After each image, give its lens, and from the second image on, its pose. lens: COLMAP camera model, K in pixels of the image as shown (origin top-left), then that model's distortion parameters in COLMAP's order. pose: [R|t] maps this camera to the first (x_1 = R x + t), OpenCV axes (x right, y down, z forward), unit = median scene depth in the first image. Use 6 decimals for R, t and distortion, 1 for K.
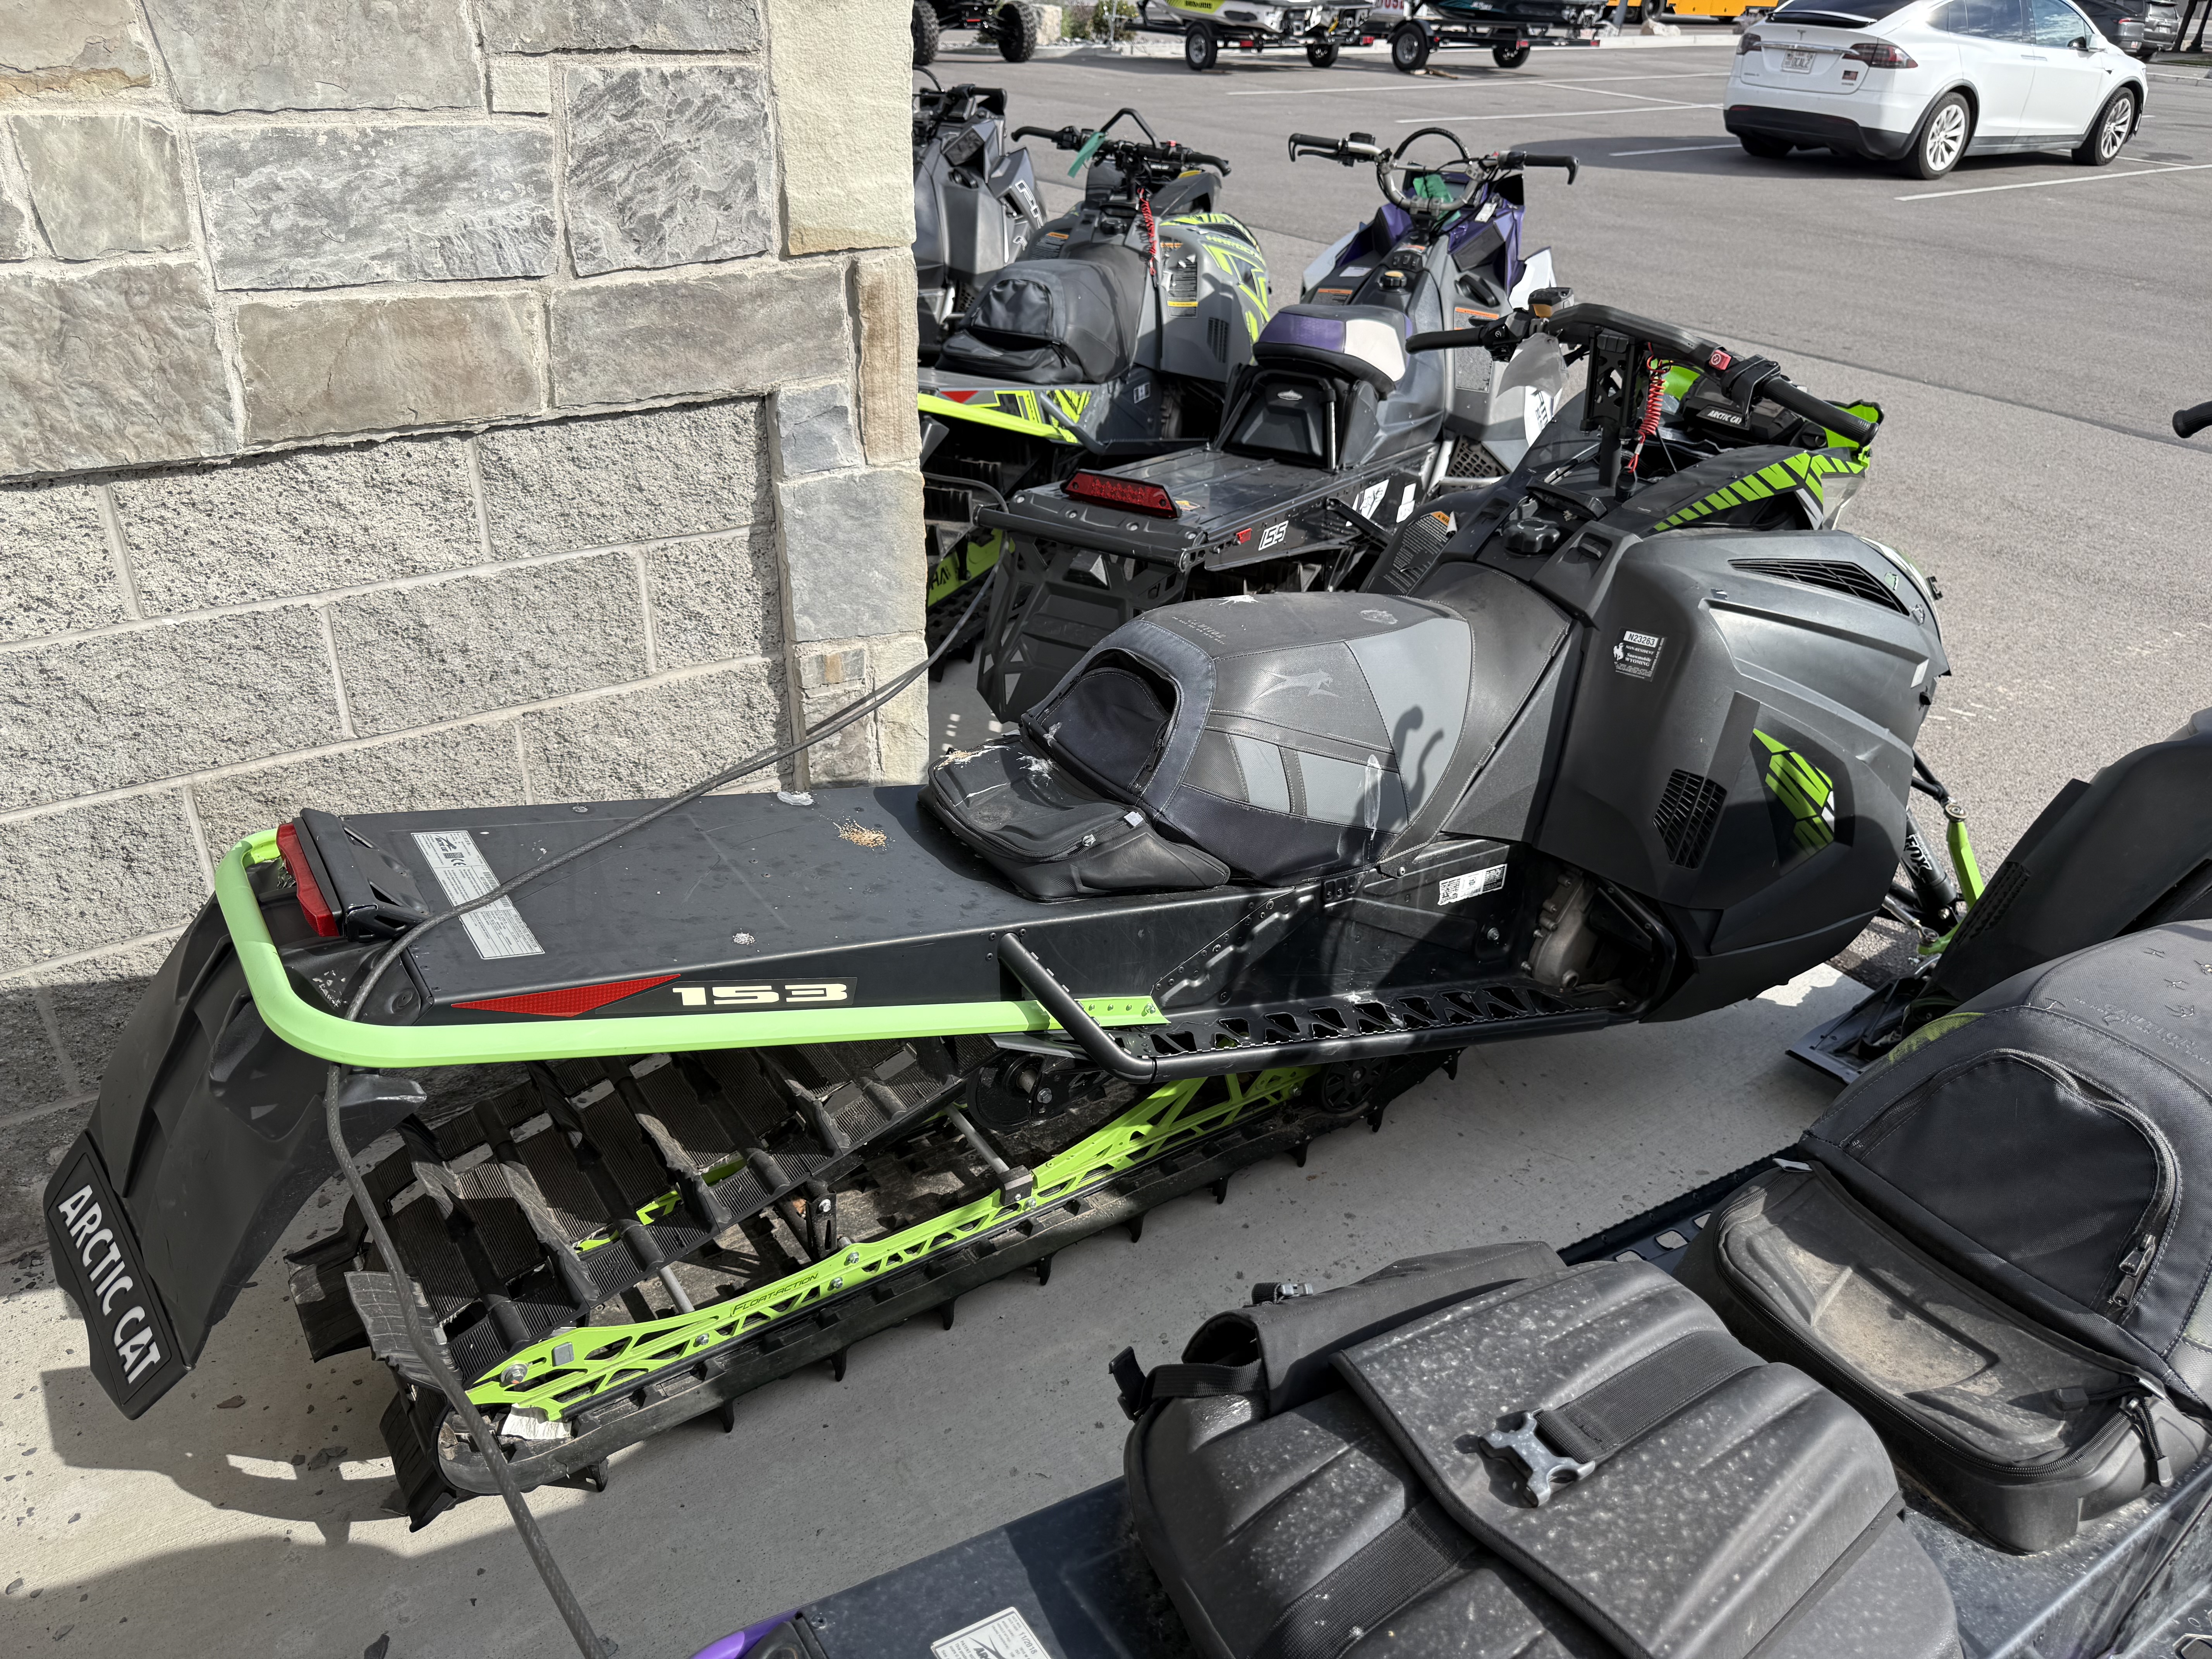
lens RADIAL K [[1620.9, 0, 1139.4], [0, 1620.9, 824.3], [0, 0, 1]] dist [0.160552, -0.326083]
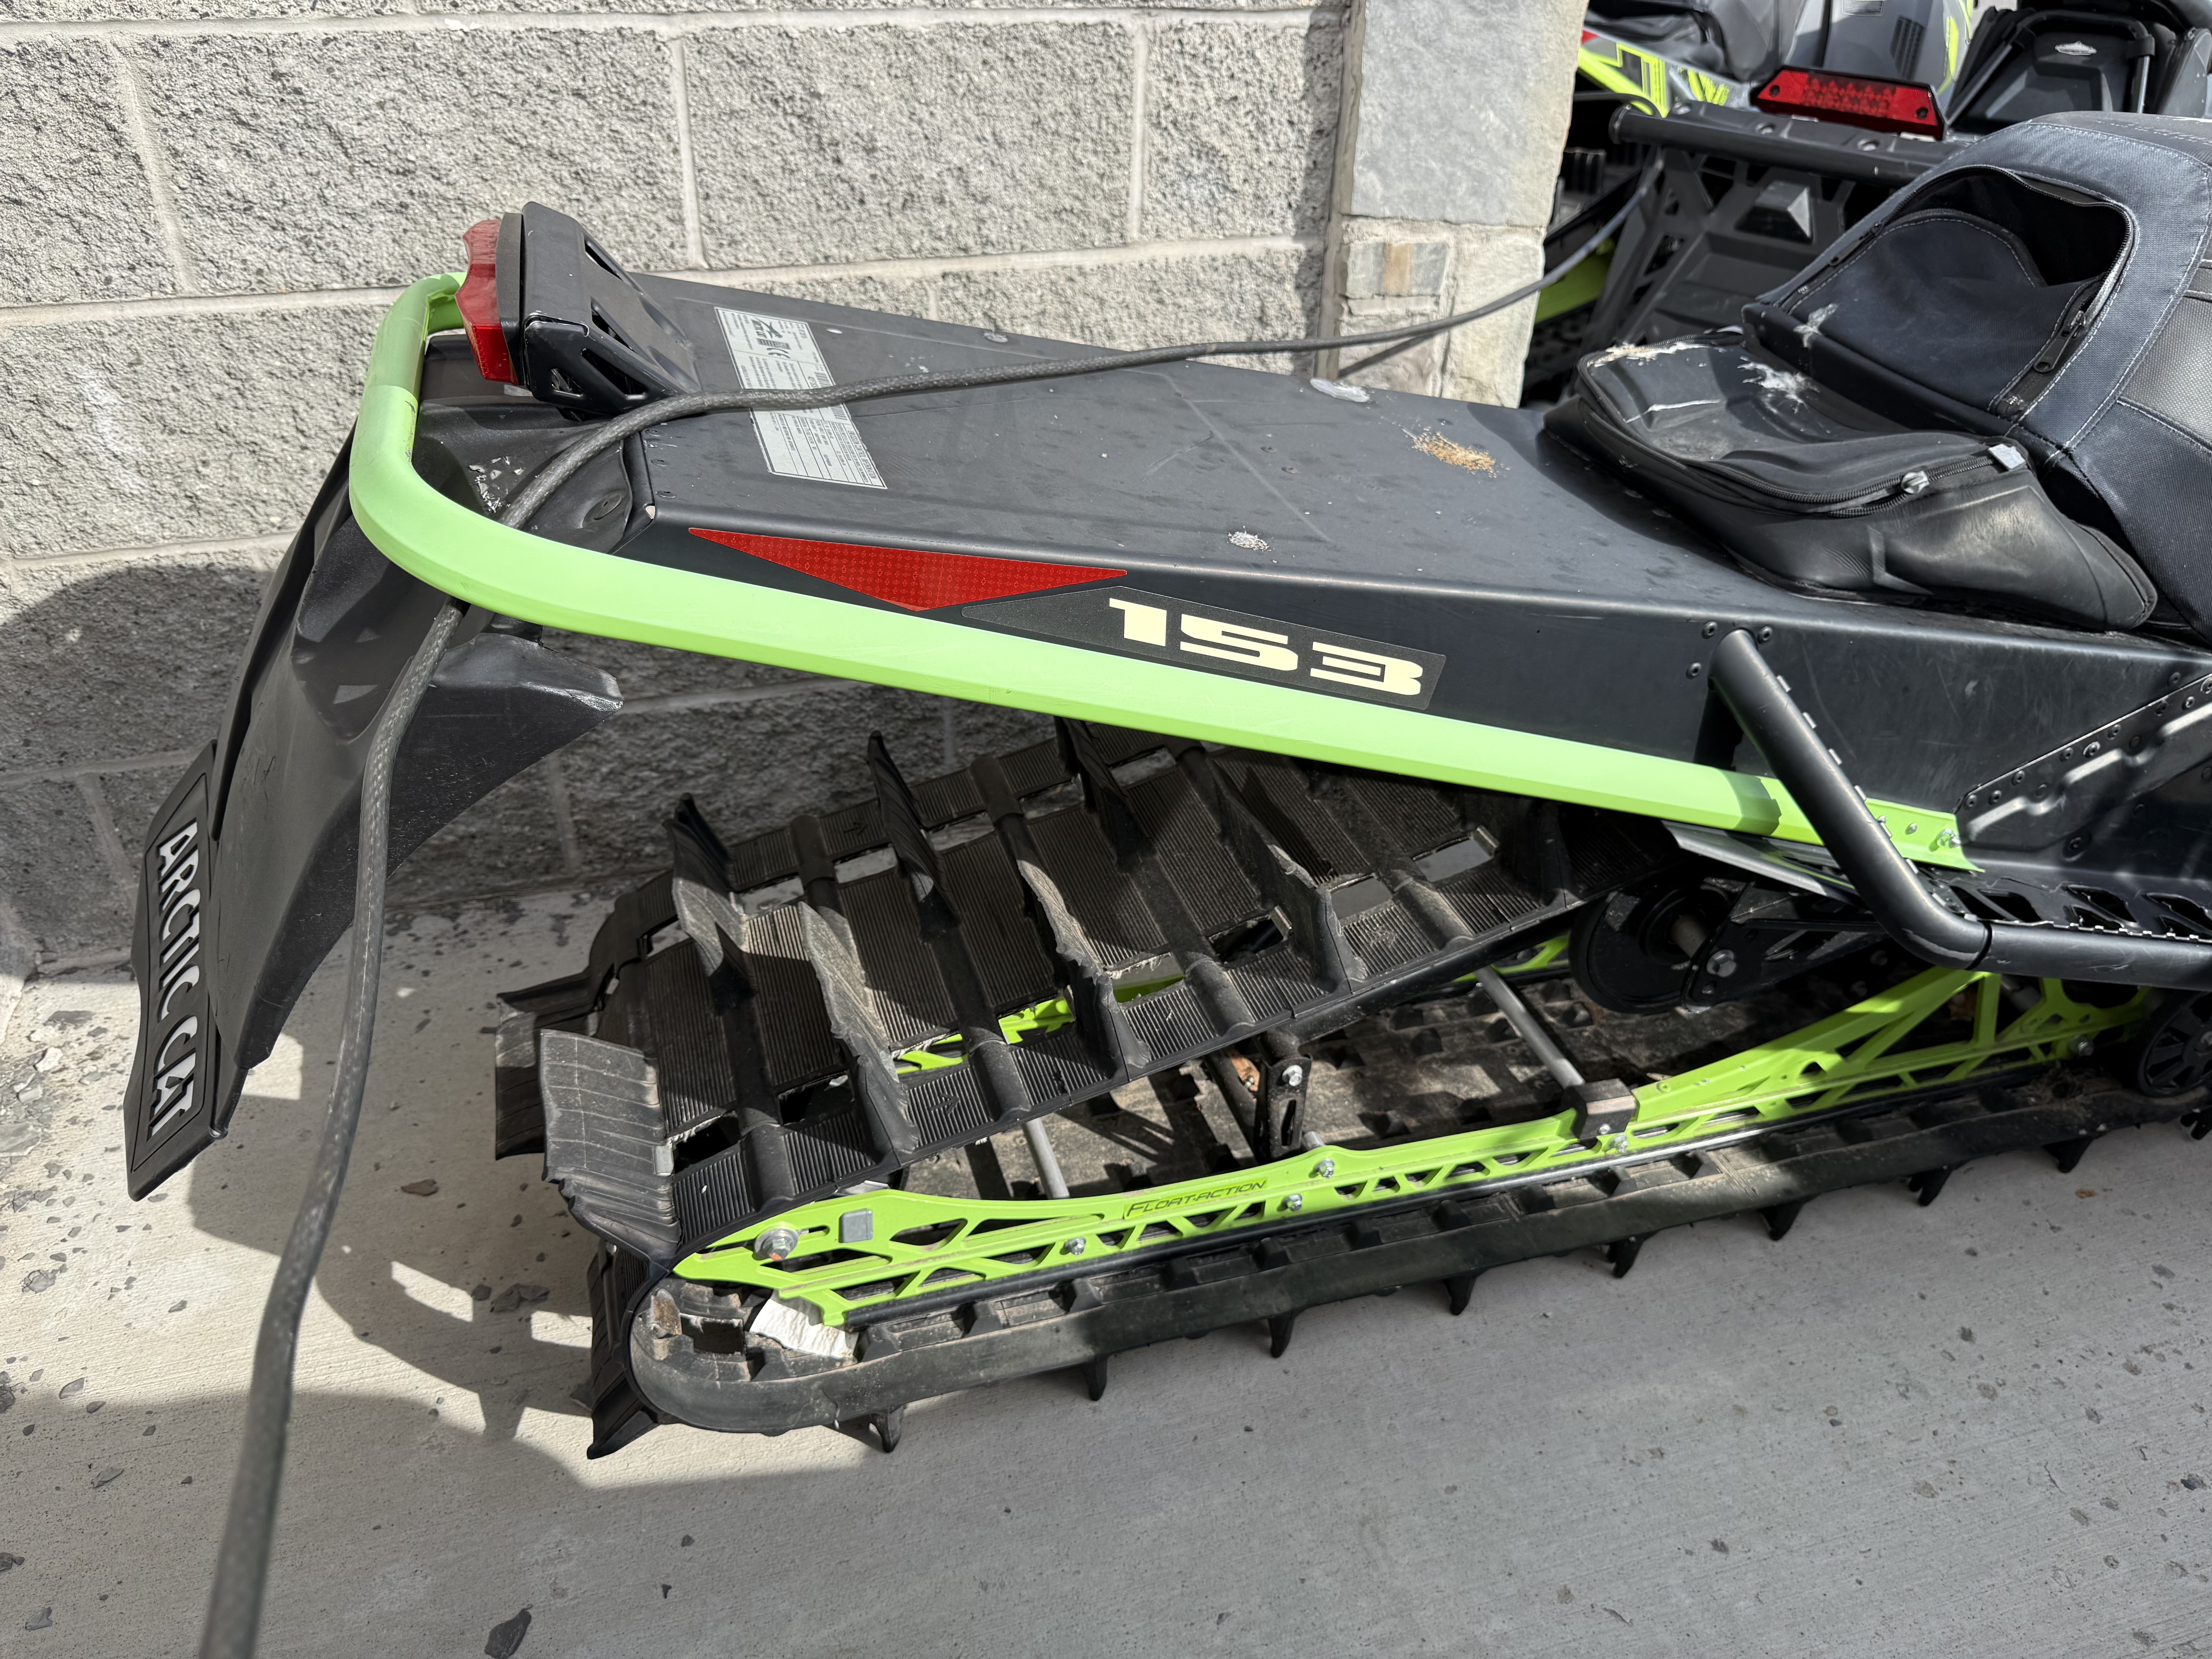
lens RADIAL K [[1873.8, 0, 1106.0], [0, 1873.8, 829.5], [0, 0, 1]] dist [0.144754, -0.319760]
pose [[0.952134, 0.157565, -0.261943, -0.089180], [-0.135254, 0.985625, 0.101244, 0.081839], [0.274130, -0.060969, 0.959758, 0.320191]]
